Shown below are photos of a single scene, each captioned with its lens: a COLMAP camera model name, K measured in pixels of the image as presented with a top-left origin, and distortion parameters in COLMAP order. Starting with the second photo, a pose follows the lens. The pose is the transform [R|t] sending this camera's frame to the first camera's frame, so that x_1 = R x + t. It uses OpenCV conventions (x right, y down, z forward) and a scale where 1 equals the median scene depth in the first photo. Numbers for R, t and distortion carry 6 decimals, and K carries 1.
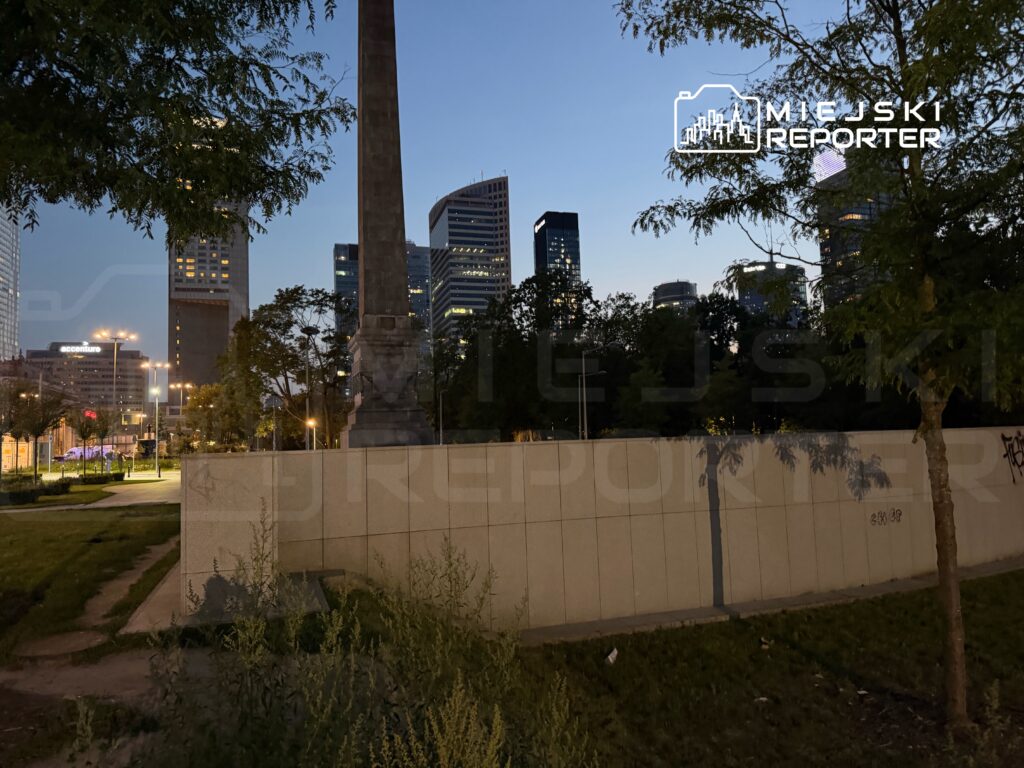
lens RADIAL K [[718.4, 0, 512.7], [0, 718.4, 384.4], [0, 0, 1]] dist [0.003542, -0.007881]
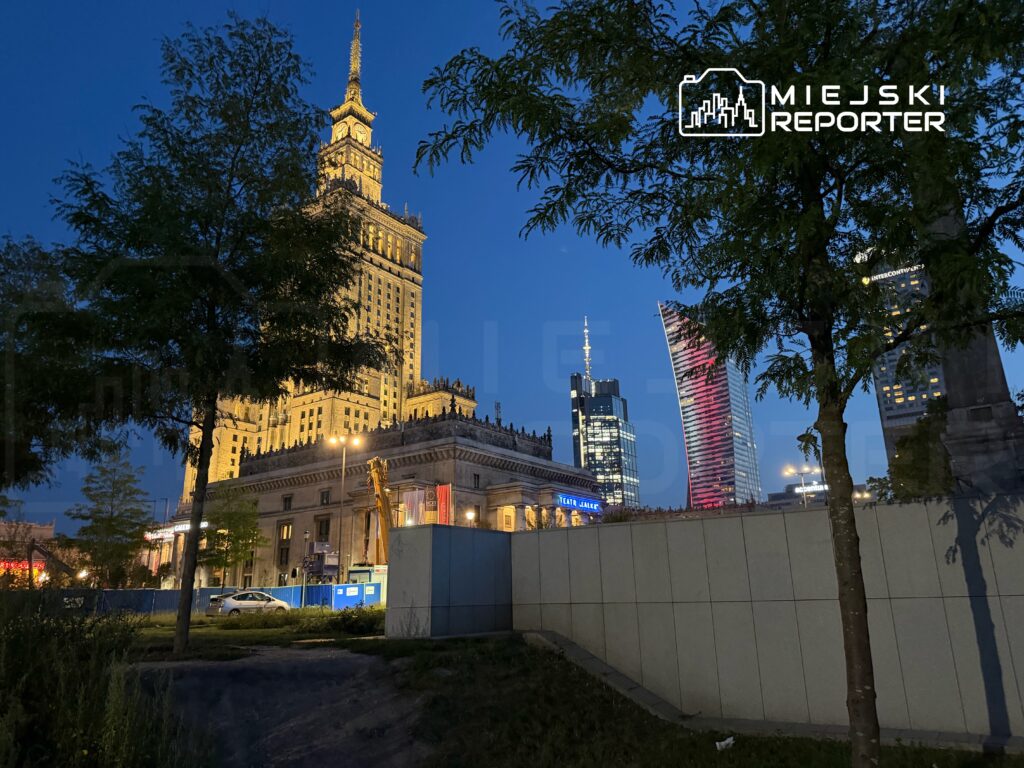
lens RADIAL K [[718.4, 0, 514.3], [0, 718.4, 386.5], [0, 0, 1]] dist [0.003542, -0.007881]
pose [[0.584224, -0.210793, -0.783740, 0.621032], [0.065831, 0.974808, -0.213110, 0.092283], [0.808918, 0.072909, 0.583383, 0.182318]]
